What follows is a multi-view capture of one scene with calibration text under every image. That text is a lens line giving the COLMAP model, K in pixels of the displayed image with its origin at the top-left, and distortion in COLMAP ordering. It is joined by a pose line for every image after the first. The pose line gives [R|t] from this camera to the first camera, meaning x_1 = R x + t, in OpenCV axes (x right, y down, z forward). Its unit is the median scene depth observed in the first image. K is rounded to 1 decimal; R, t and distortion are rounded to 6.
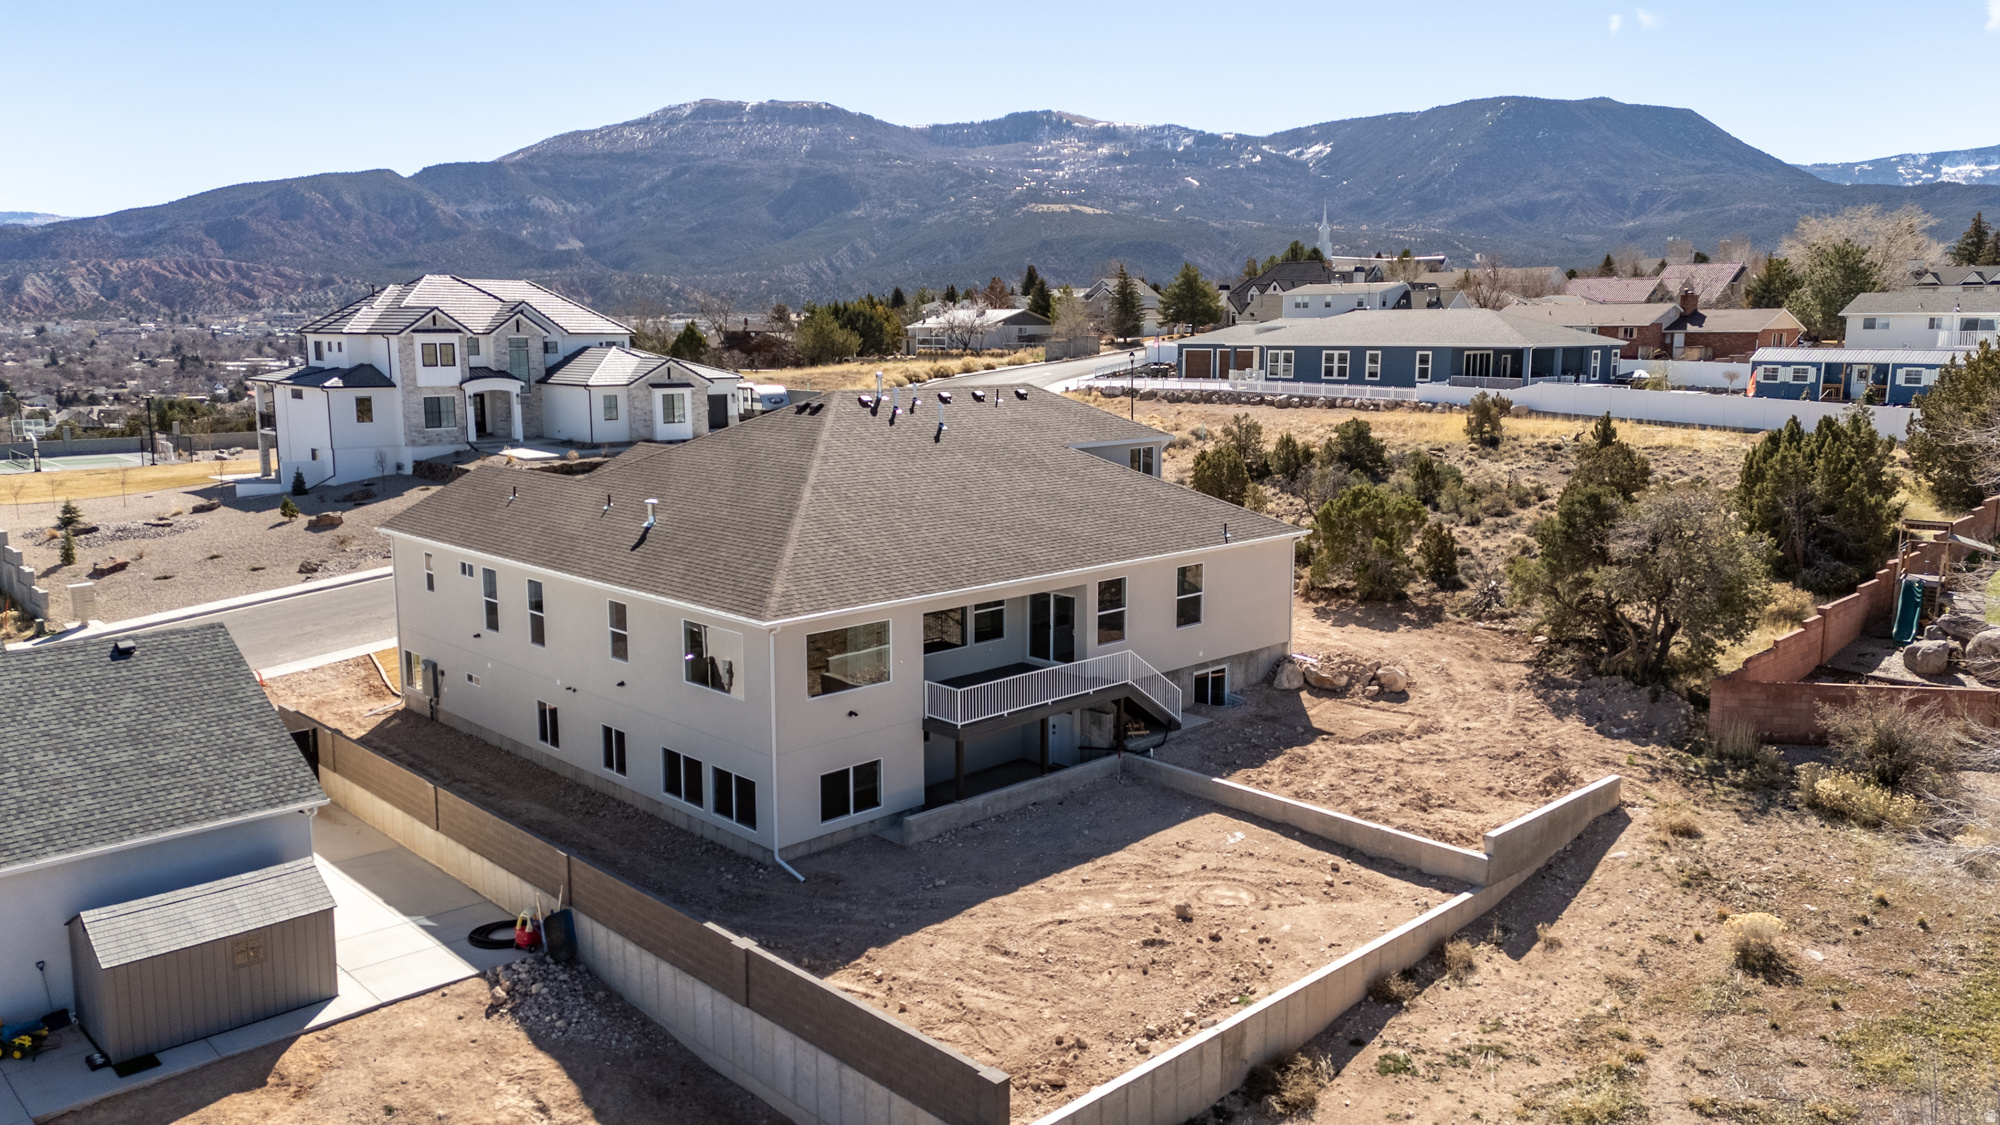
lens RADIAL K [[1470.6, 0, 1015.1], [0, 1470.6, 558.9], [0, 0, 1]] dist [0.071577, -0.054845]
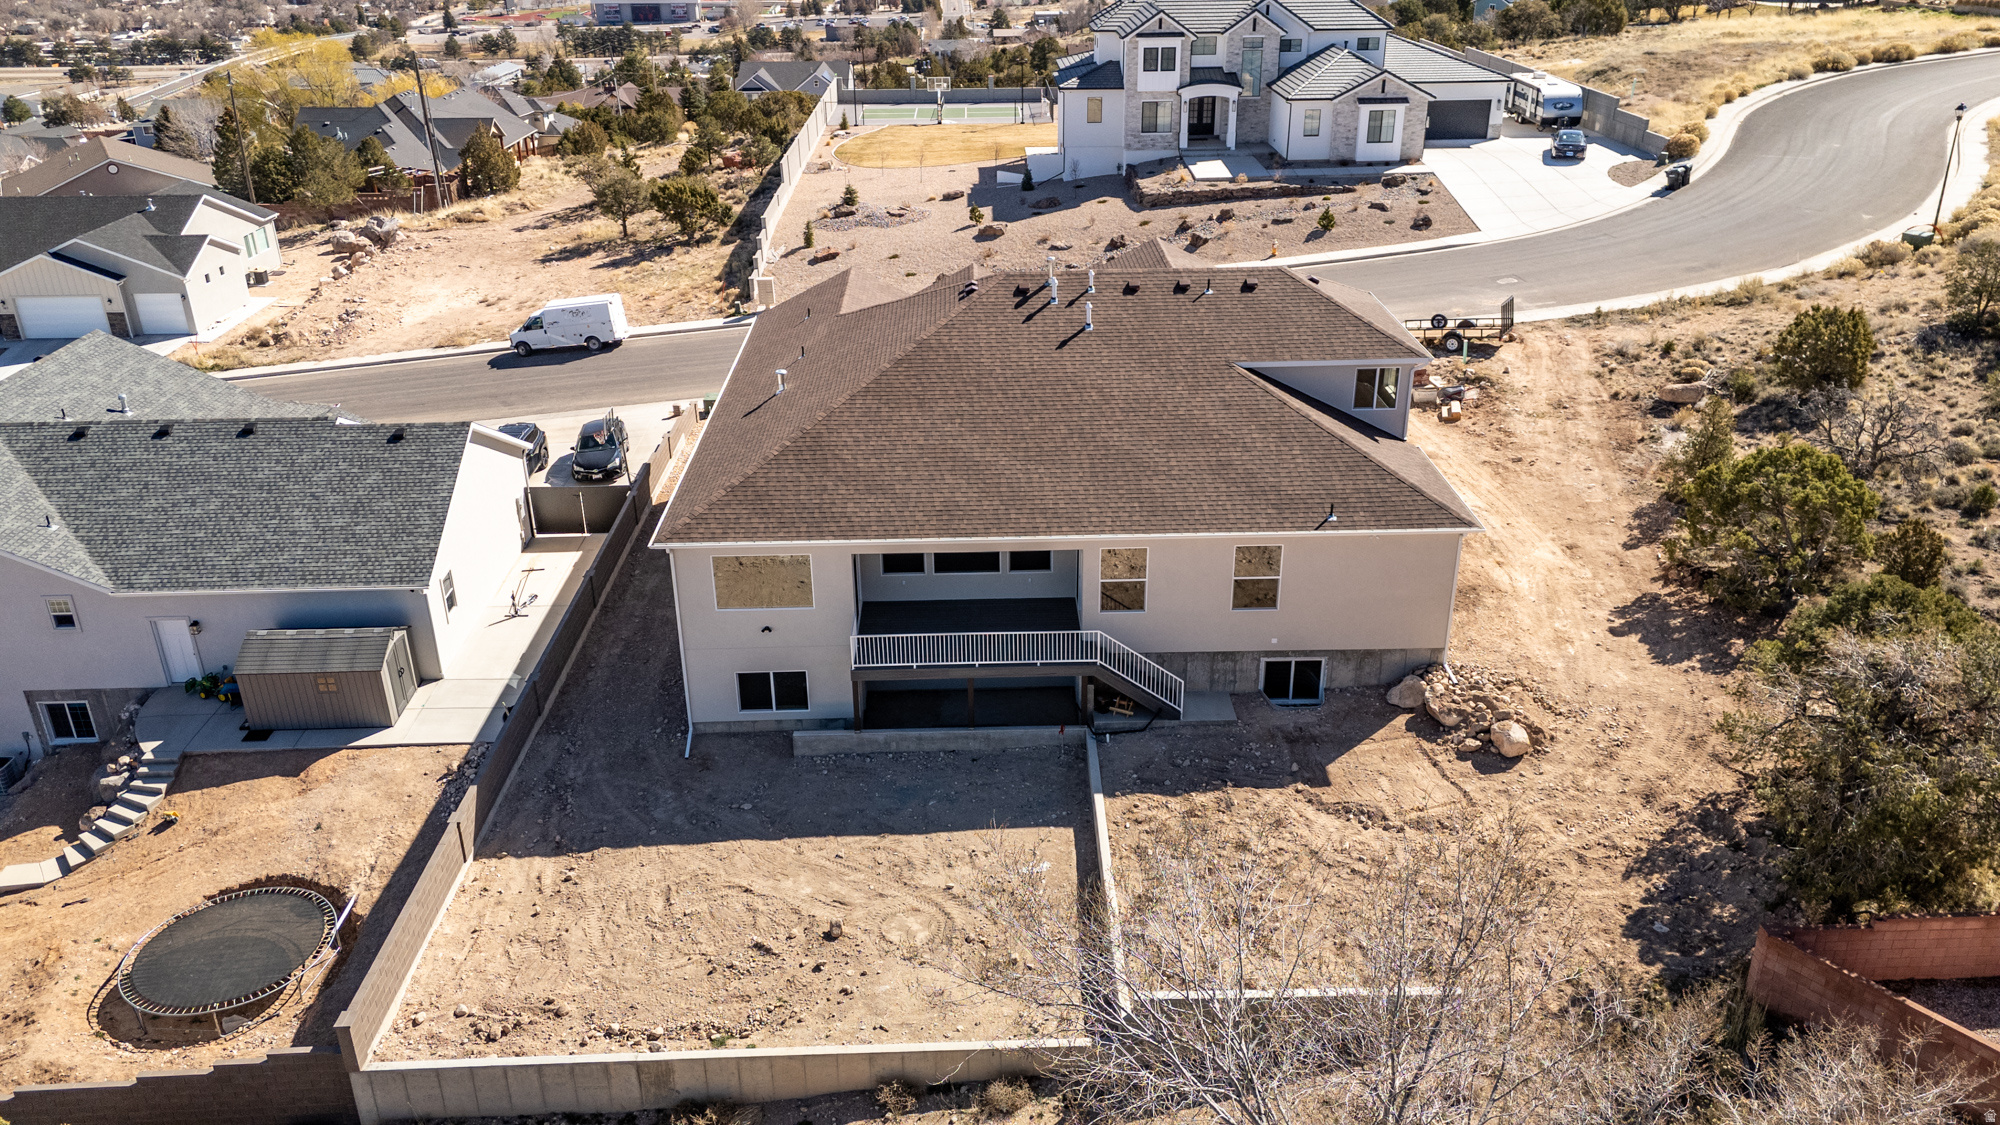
lens RADIAL K [[1470.6, 0, 995.7], [0, 1470.6, 569.8], [0, 0, 1]] dist [0.071577, -0.054845]
pose [[0.732049, 0.284131, -0.619173, 0.248809], [-0.099818, 0.943800, 0.315083, -0.109475], [0.673900, -0.168852, 0.719269, 0.120181]]
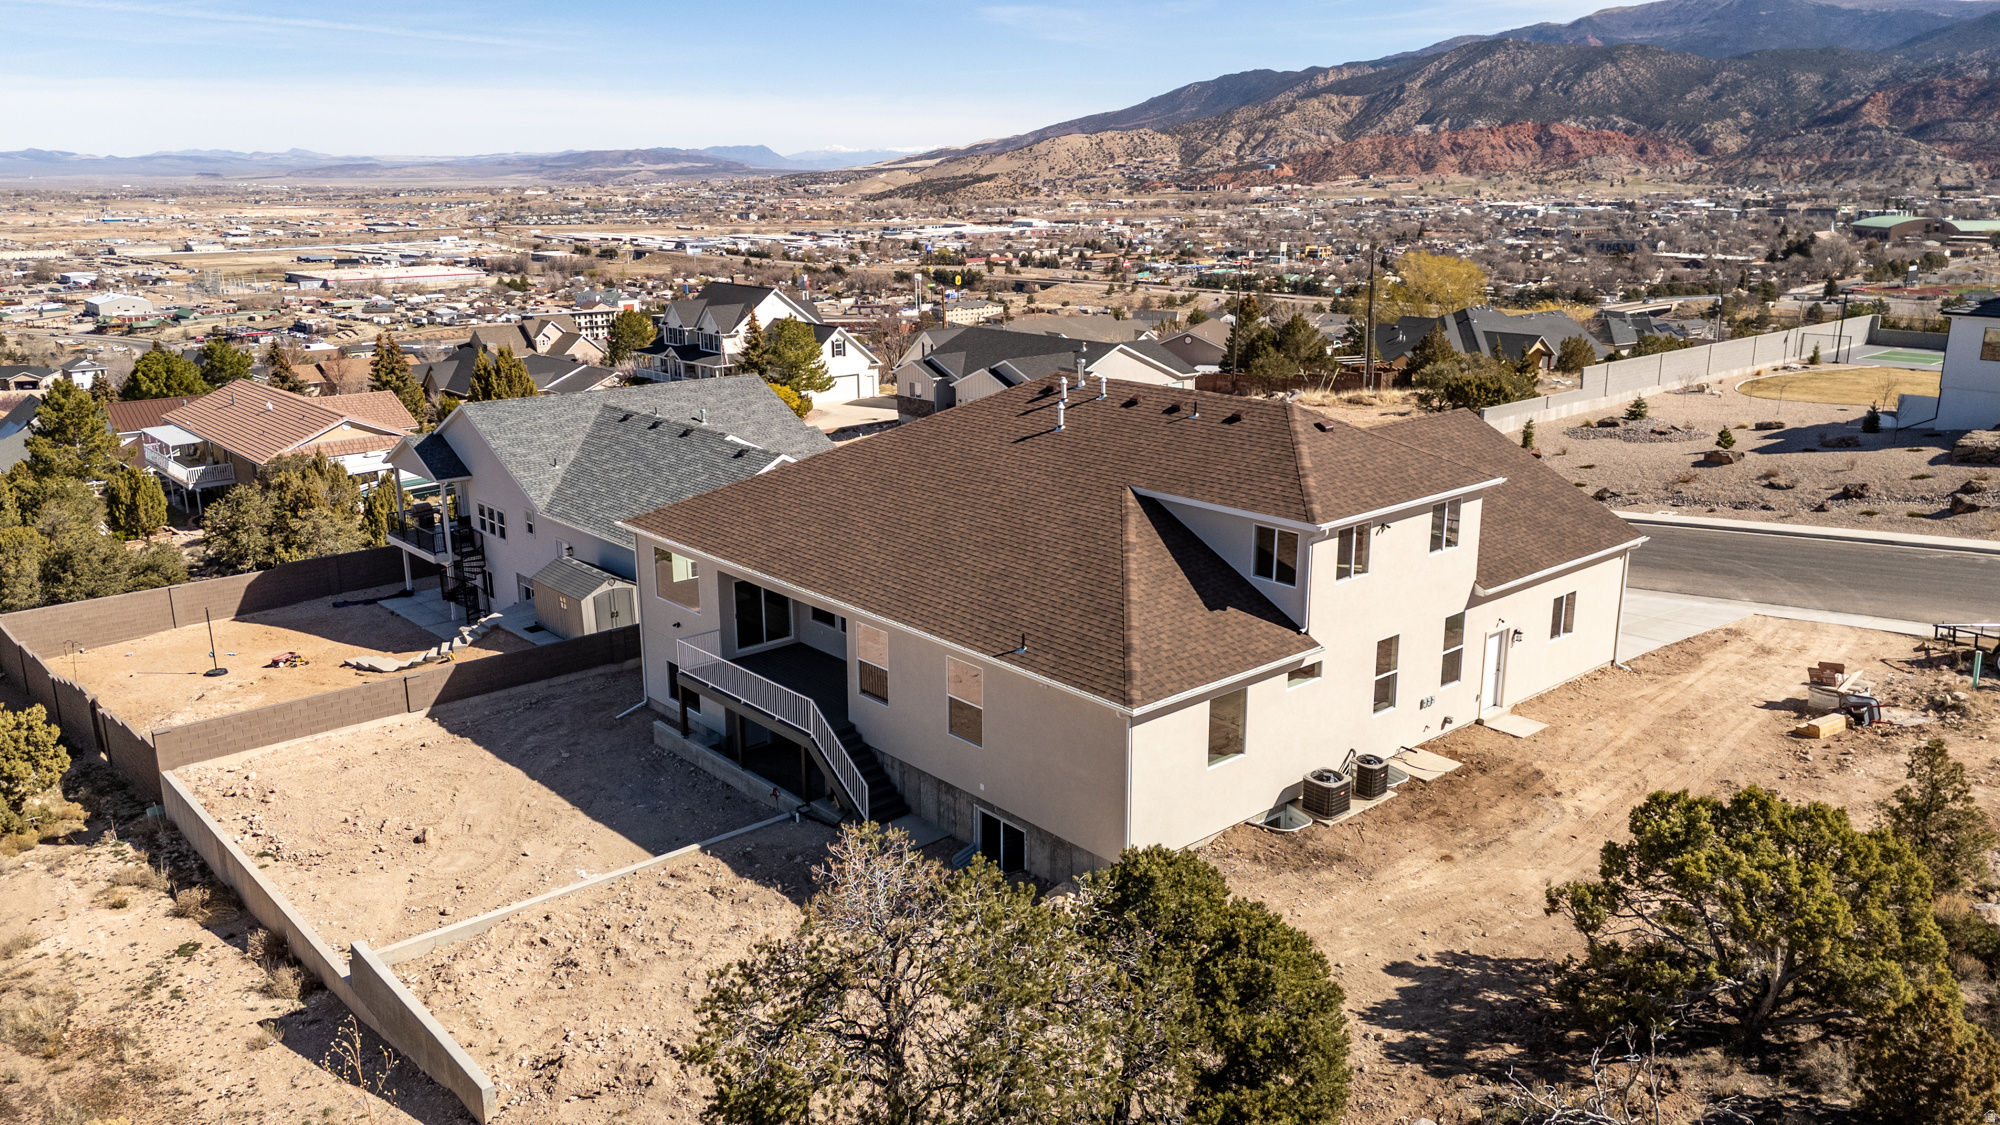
lens RADIAL K [[1470.6, 0, 1001.3], [0, 1470.6, 571.8], [0, 0, 1]] dist [0.071577, -0.054845]
pose [[-0.058426, 0.264806, -0.962530, 0.375143], [-0.155727, 0.949956, 0.270800, -0.111508], [0.986071, 0.165713, -0.014265, 0.463056]]
